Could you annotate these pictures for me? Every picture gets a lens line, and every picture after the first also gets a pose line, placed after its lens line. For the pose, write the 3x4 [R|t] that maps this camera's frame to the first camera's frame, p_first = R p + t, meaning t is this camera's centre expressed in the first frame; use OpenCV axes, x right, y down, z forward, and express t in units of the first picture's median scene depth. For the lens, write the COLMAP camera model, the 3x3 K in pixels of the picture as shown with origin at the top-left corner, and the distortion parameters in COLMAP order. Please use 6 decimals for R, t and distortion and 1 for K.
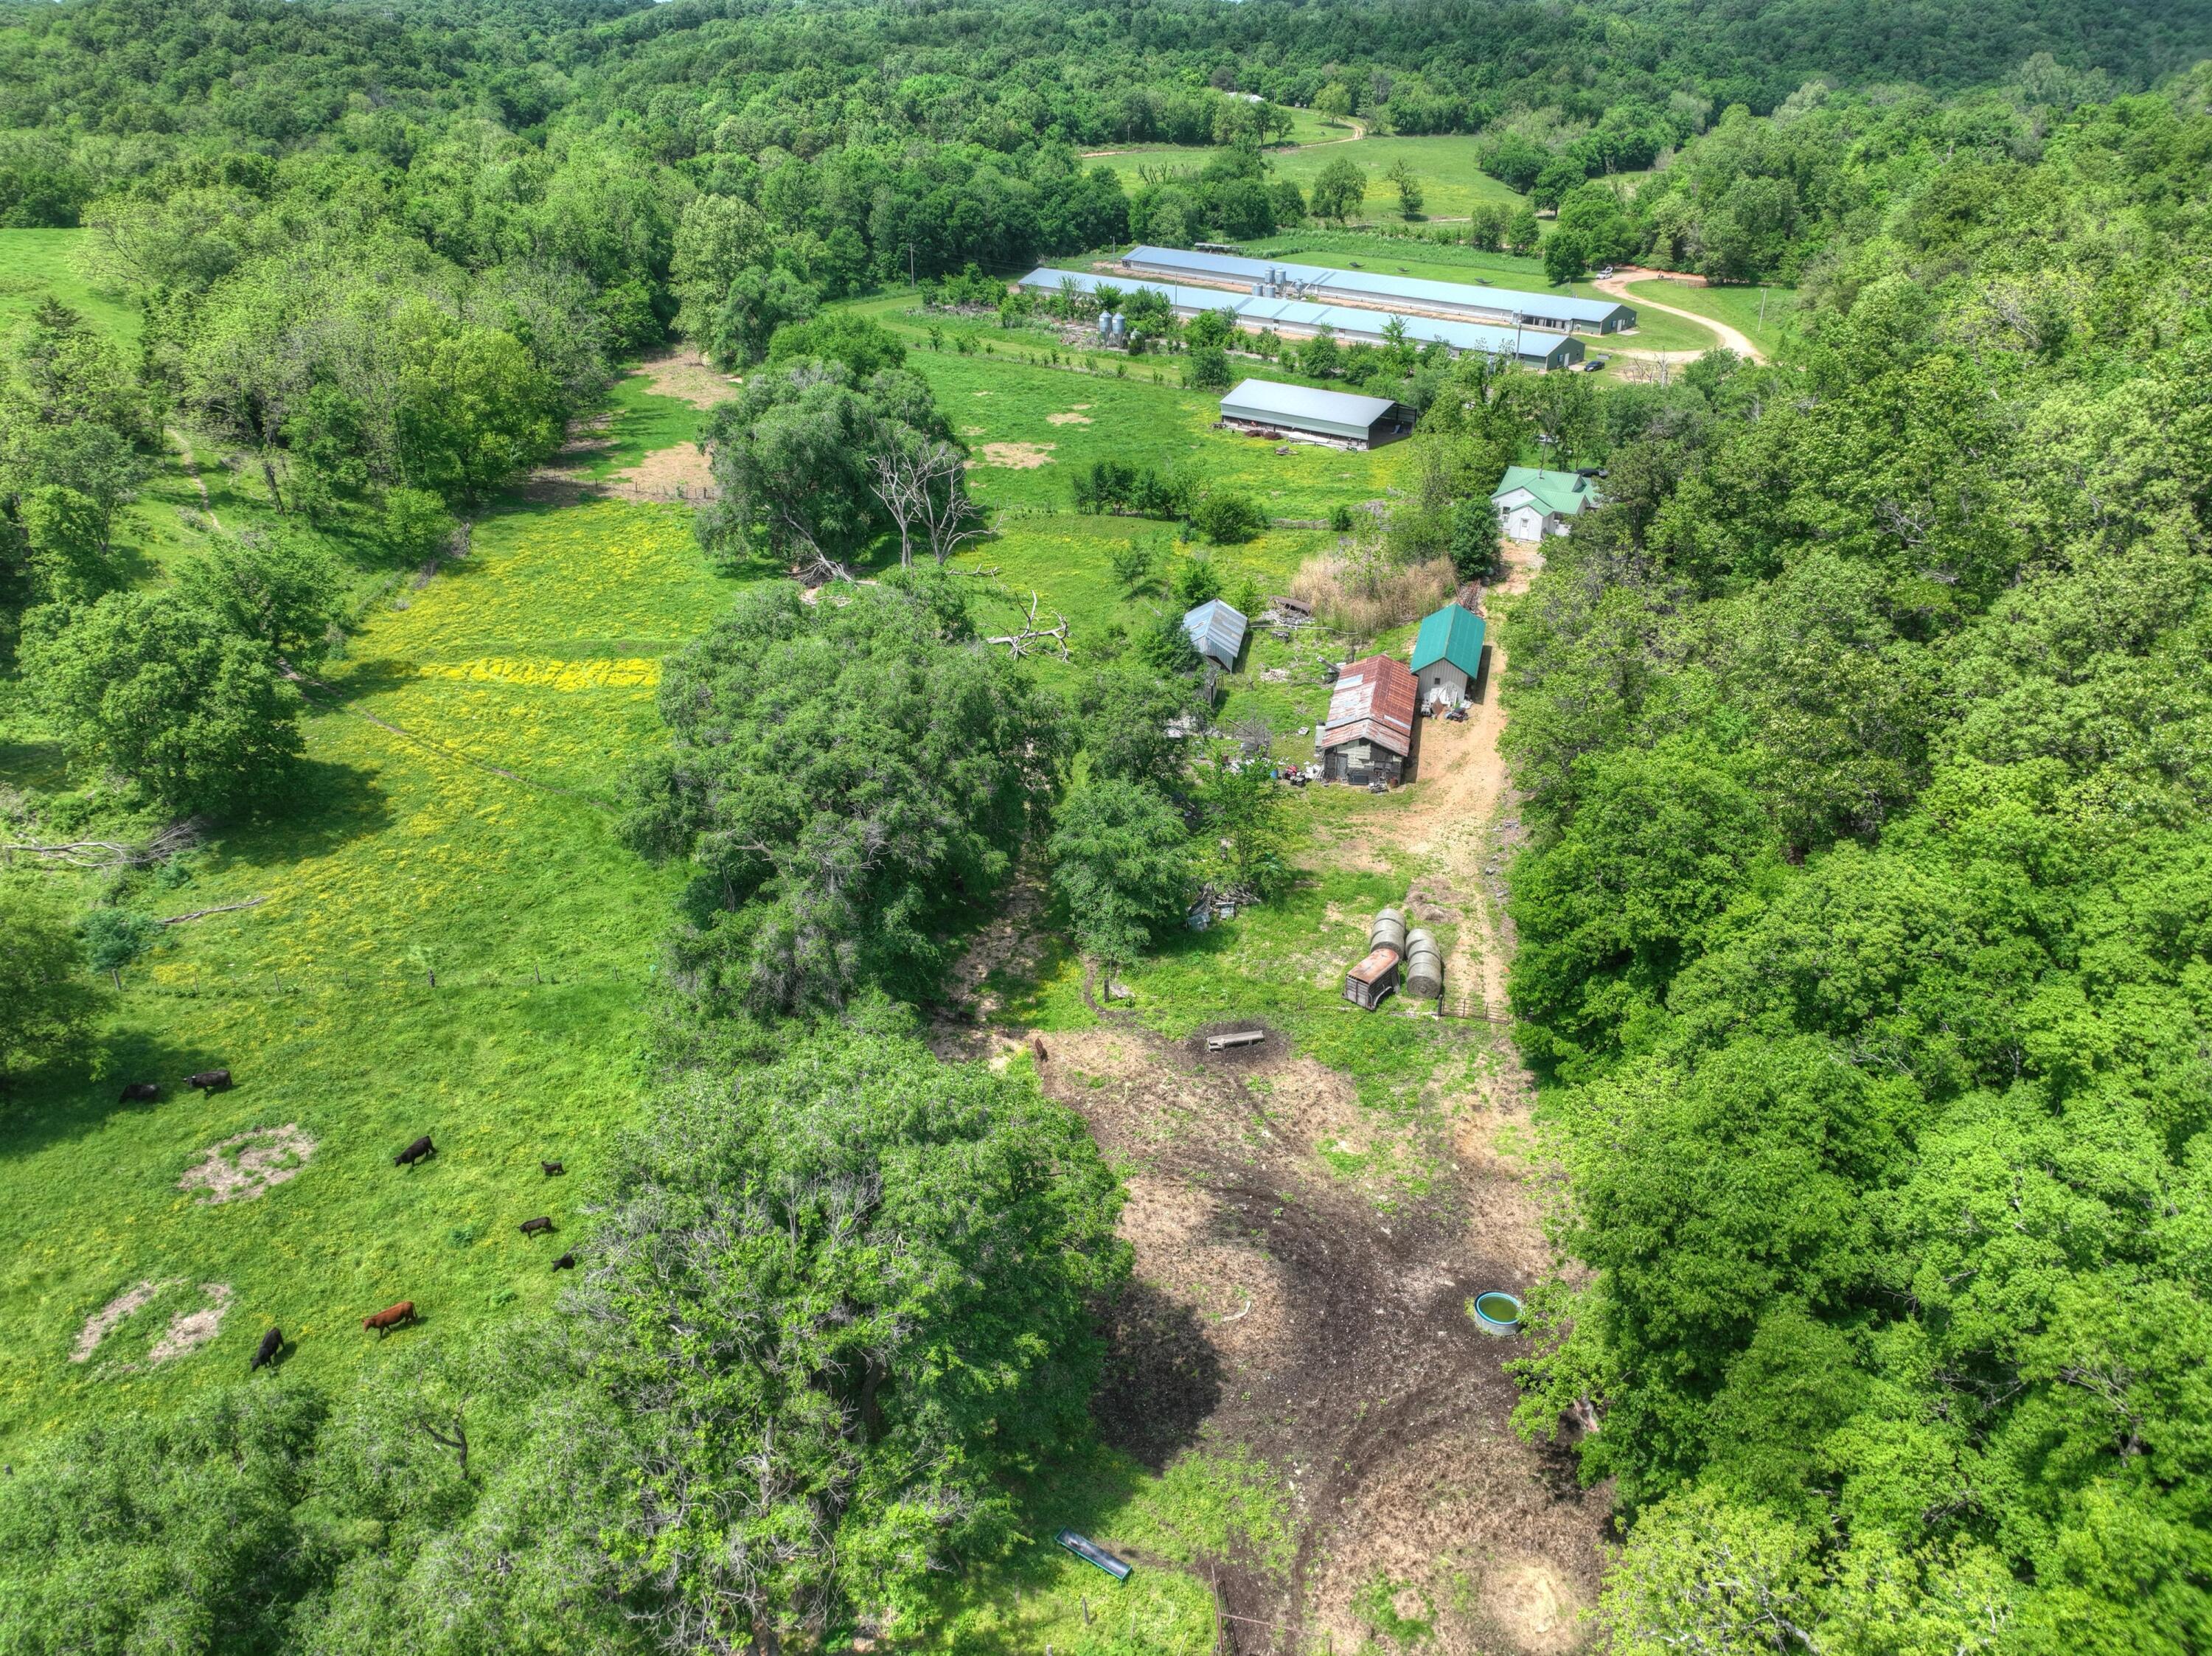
lens RADIAL K [[1548.2, 0, 1106.0], [0, 1548.2, 828.0], [0, 0, 1]] dist [-0.006189, 0.019268]
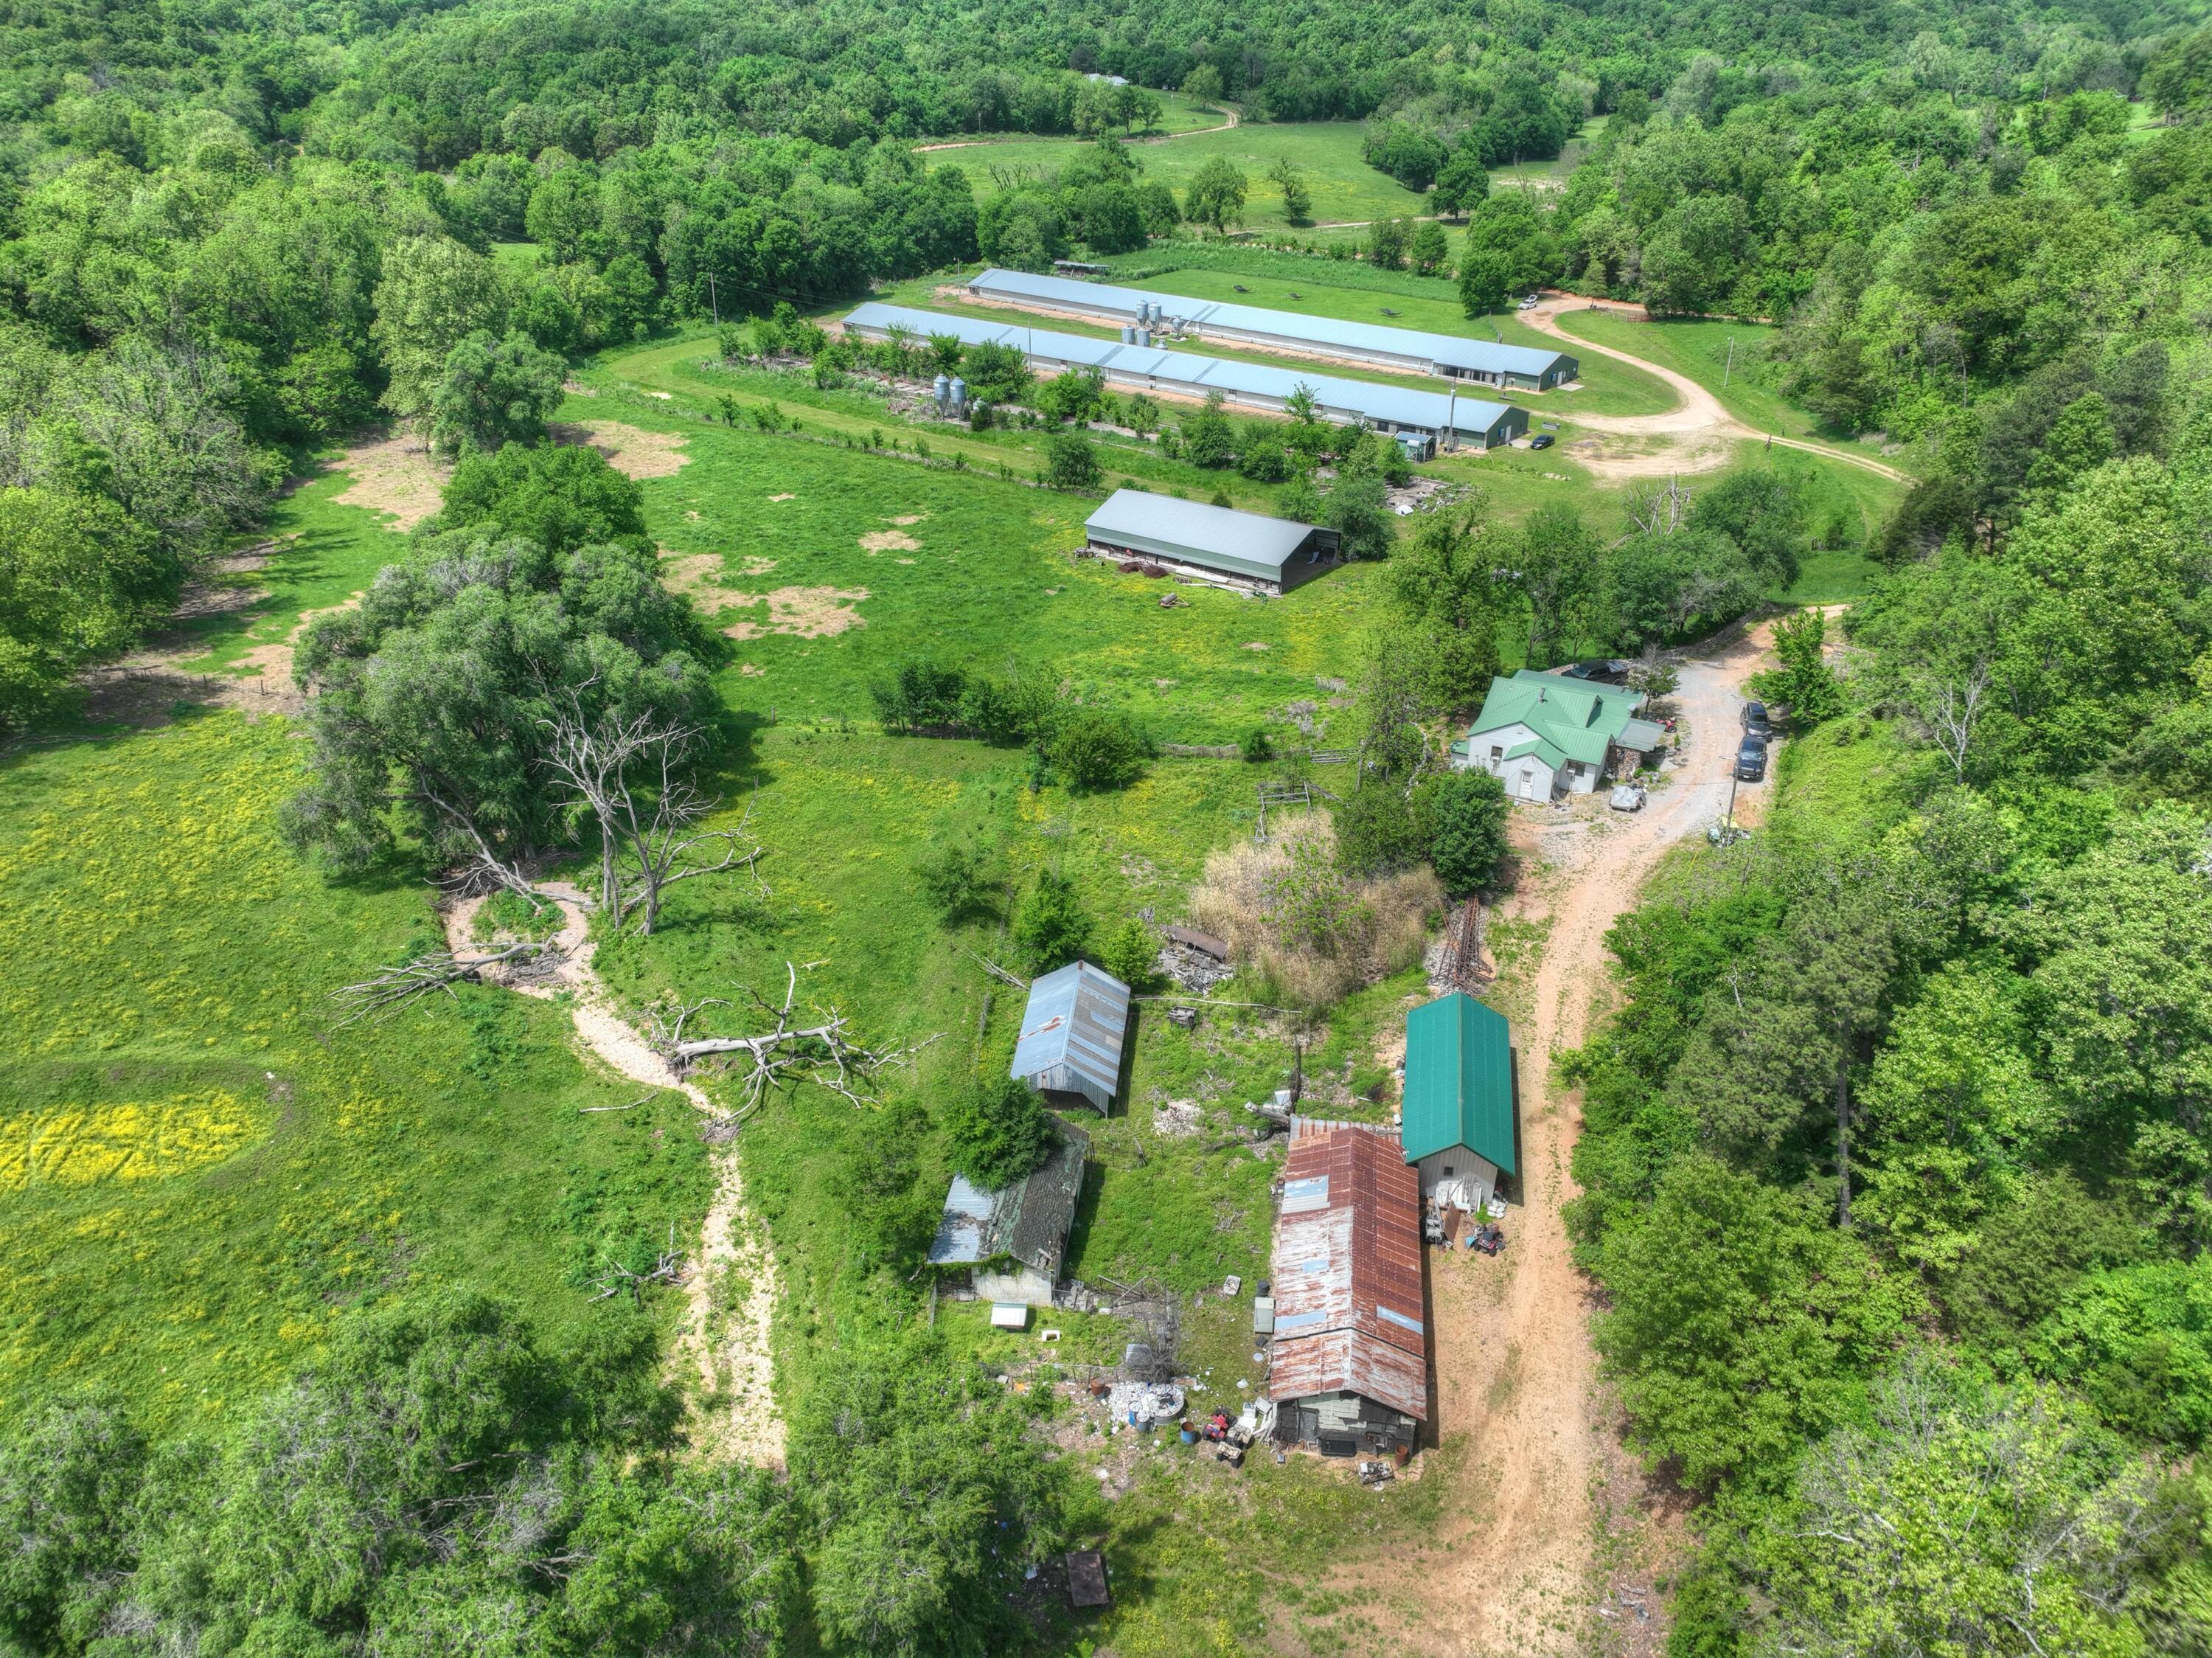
lens RADIAL K [[1548.5, 0, 1106.0], [0, 1548.5, 829.0], [0, 0, 1]] dist [-0.006189, 0.019268]
pose [[0.996864, -0.033185, 0.071841, 0.016846], [0.031861, 0.999302, 0.019495, -0.096154], [-0.072438, -0.017145, 0.997226, 0.162936]]
